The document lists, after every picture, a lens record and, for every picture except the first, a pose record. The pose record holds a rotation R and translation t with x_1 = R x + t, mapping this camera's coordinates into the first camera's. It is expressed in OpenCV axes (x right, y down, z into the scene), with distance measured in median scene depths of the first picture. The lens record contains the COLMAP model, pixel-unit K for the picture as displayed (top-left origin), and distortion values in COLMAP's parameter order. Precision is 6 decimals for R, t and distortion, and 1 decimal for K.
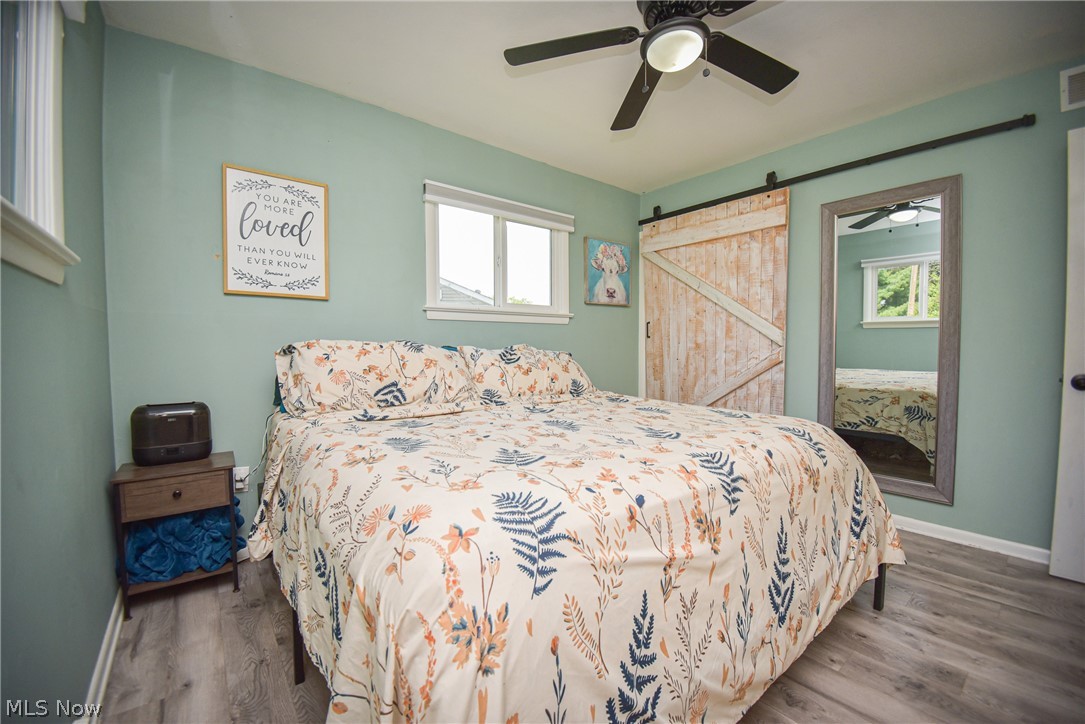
lens RADIAL K [[428.6, 0, 548.6], [0, 428.6, 361.2], [0, 0, 1]] dist [-0.011132, -0.008609]
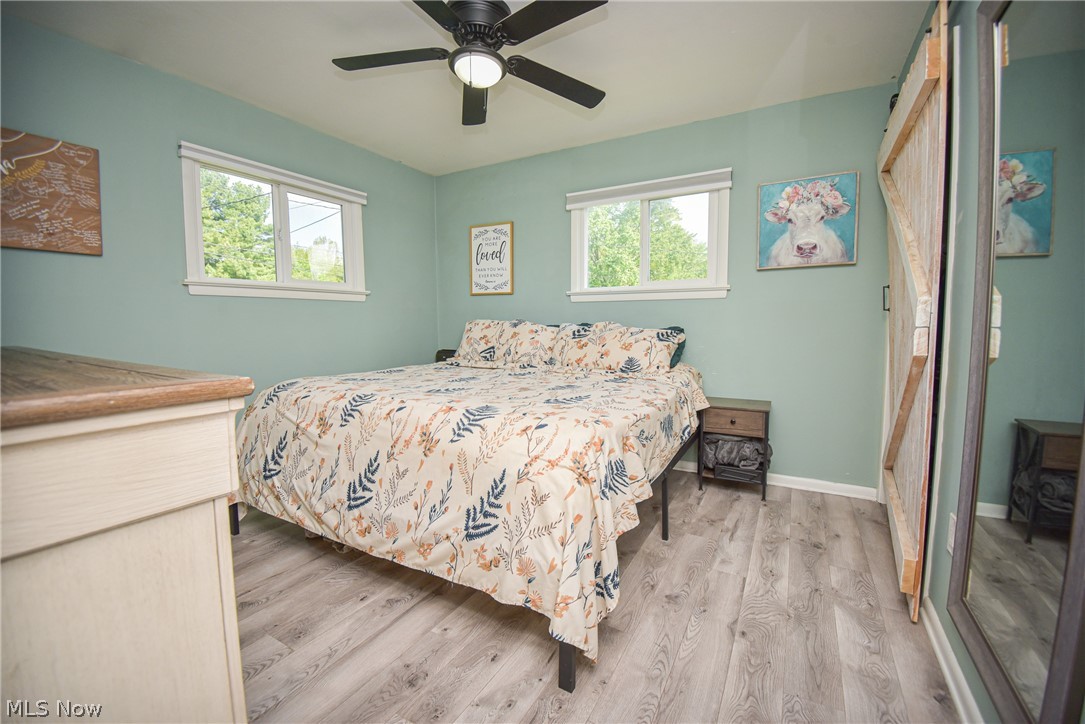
lens RADIAL K [[428.6, 0, 546.8], [0, 428.6, 353.5], [0, 0, 1]] dist [-0.011132, -0.008609]
pose [[0.390513, 0.066369, -0.918202, 1.080038], [-0.031602, 0.997777, 0.058680, -0.021395], [0.920055, 0.006102, 0.391742, 0.523383]]
